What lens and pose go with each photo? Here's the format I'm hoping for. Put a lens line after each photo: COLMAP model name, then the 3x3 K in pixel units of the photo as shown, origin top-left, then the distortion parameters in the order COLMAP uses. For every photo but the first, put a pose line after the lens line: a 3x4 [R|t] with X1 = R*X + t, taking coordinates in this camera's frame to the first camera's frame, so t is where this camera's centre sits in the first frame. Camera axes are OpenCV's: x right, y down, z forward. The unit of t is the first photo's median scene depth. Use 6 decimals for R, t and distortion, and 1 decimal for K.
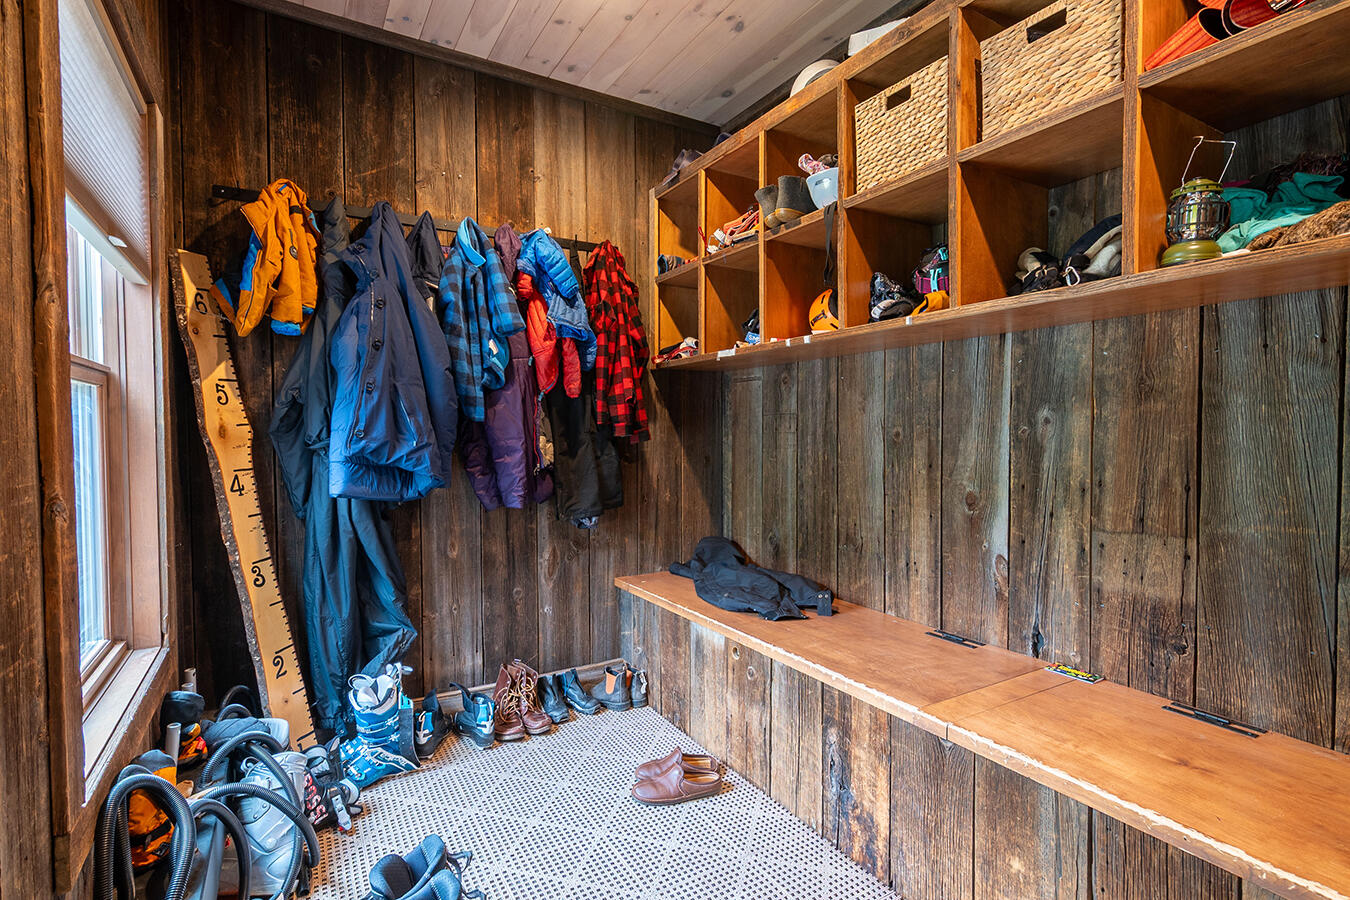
lens RADIAL K [[652.9, 0, 674.7], [0, 652.9, 448.6], [0, 0, 1]] dist [-0.004038, -0.000468]
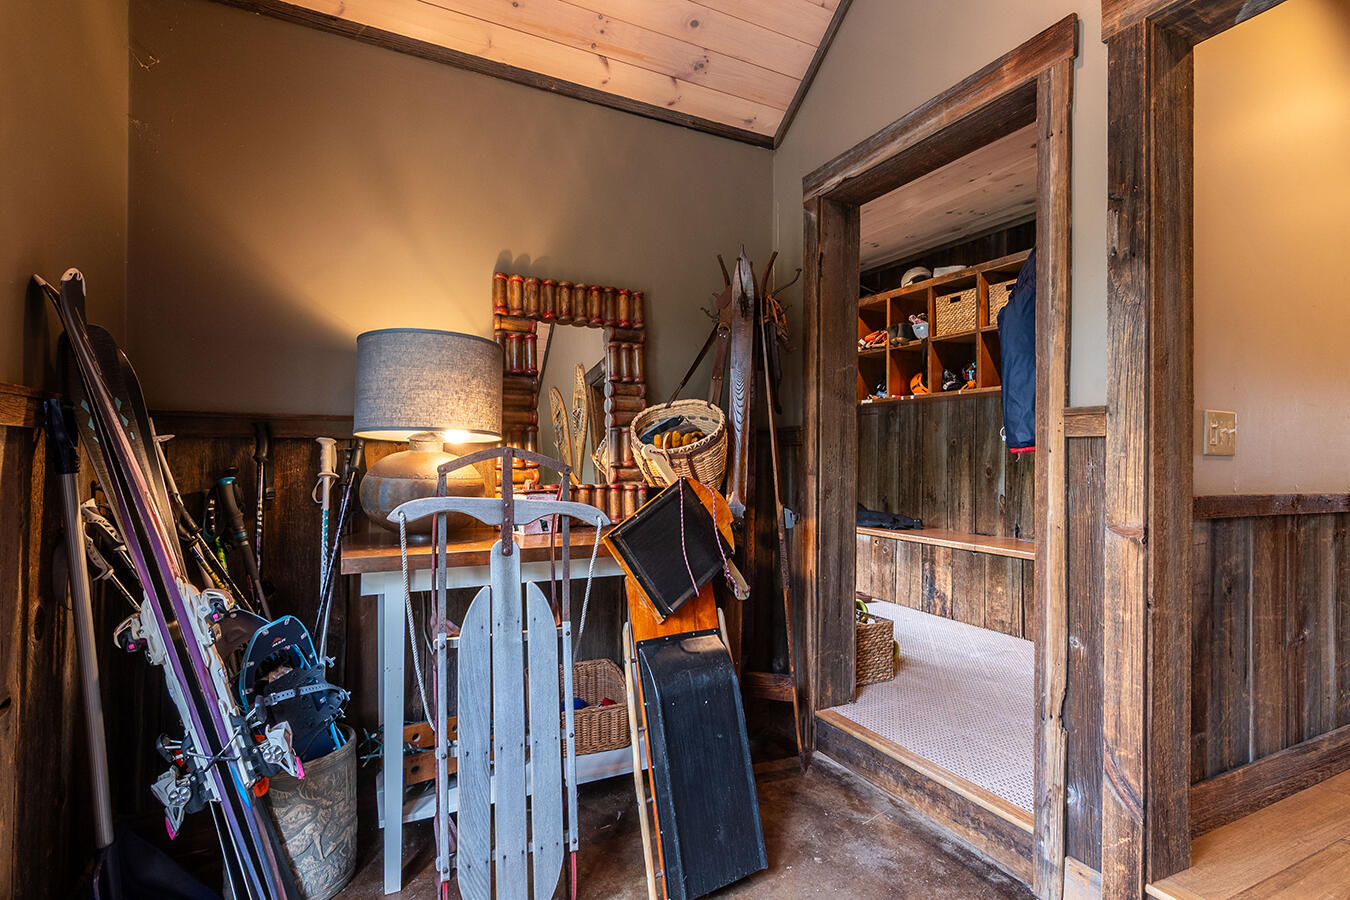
lens RADIAL K [[652.9, 0, 673.3], [0, 652.9, 449.3], [0, 0, 1]] dist [-0.004038, -0.000468]
pose [[0.997594, 0.015299, -0.067616, -0.448933], [-0.018036, 0.999035, -0.040055, 0.110544], [0.066938, 0.041178, 0.996907, -1.237023]]
